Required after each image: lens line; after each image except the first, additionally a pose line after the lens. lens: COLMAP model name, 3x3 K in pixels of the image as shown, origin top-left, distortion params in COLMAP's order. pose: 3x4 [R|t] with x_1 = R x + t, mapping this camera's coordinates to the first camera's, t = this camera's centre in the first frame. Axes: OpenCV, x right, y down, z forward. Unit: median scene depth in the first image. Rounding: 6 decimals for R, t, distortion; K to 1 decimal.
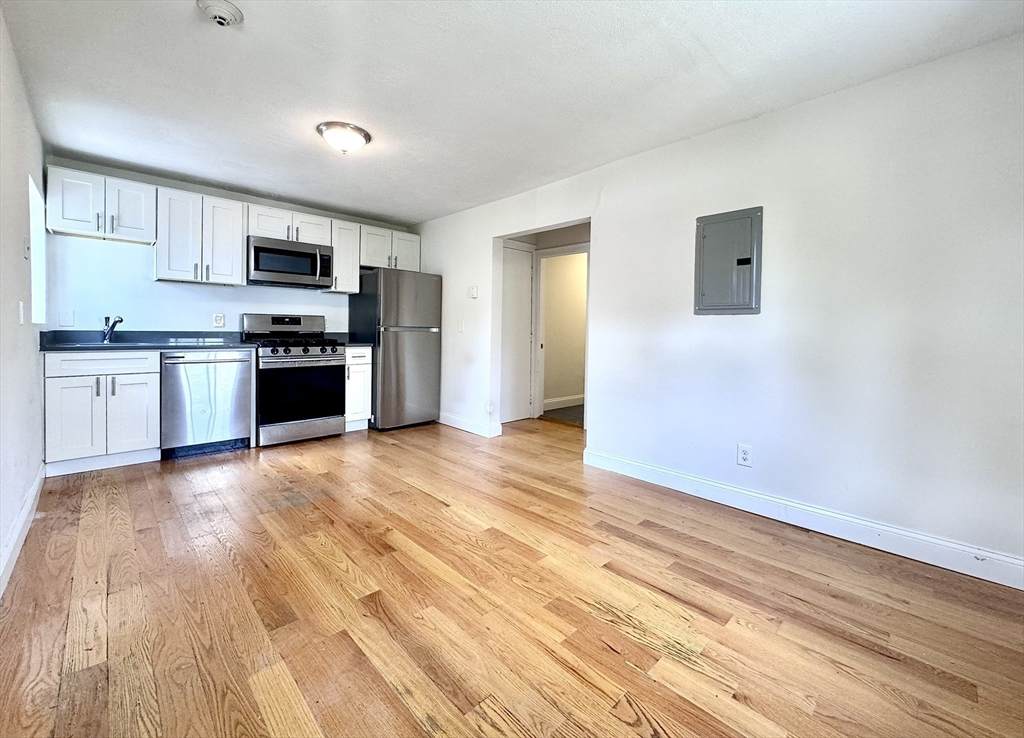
lens RADIAL K [[427.4, 0, 512.8], [0, 427.4, 335.8], [0, 0, 1]] dist [0.000927, 0.000422]
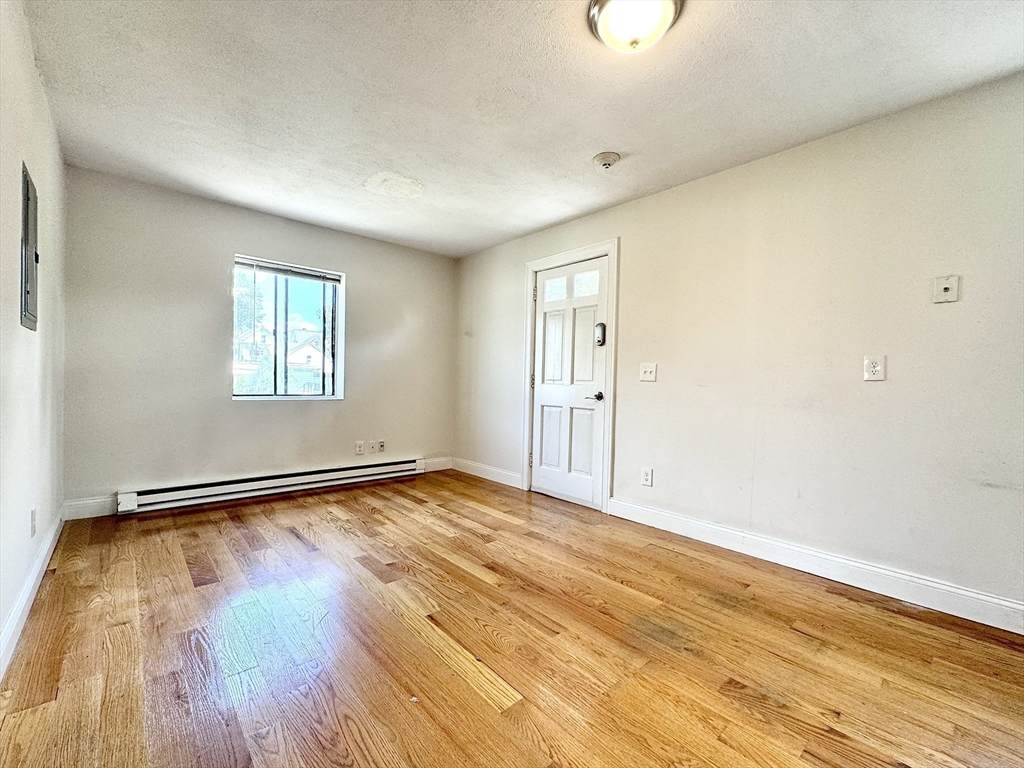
lens RADIAL K [[435.6, 0, 512.0], [0, 435.6, 384.0], [0, 0, 1]] dist [-0.000173, 0.000009]
pose [[-0.998459, -0.040229, 0.038216, -0.260856], [-0.039502, 0.999027, 0.019589, -0.001743], [-0.038967, 0.018049, -0.999077, 1.484864]]
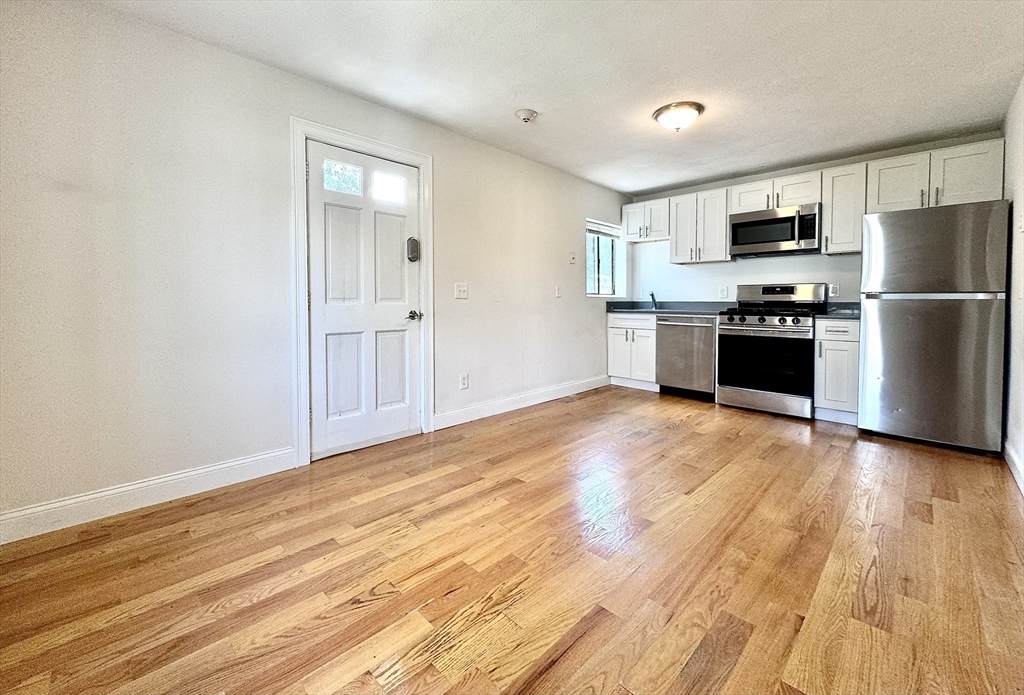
lens RADIAL K [[415.2, 0, 511.8], [0, 415.2, 310.4], [0, 0, 1]] dist [-0.002585, -0.000184]
pose [[0.018944, 0.008948, -0.999781, 0.598362], [-0.016476, 0.999827, 0.008636, 0.018939], [0.999685, 0.016309, 0.019088, 0.541535]]
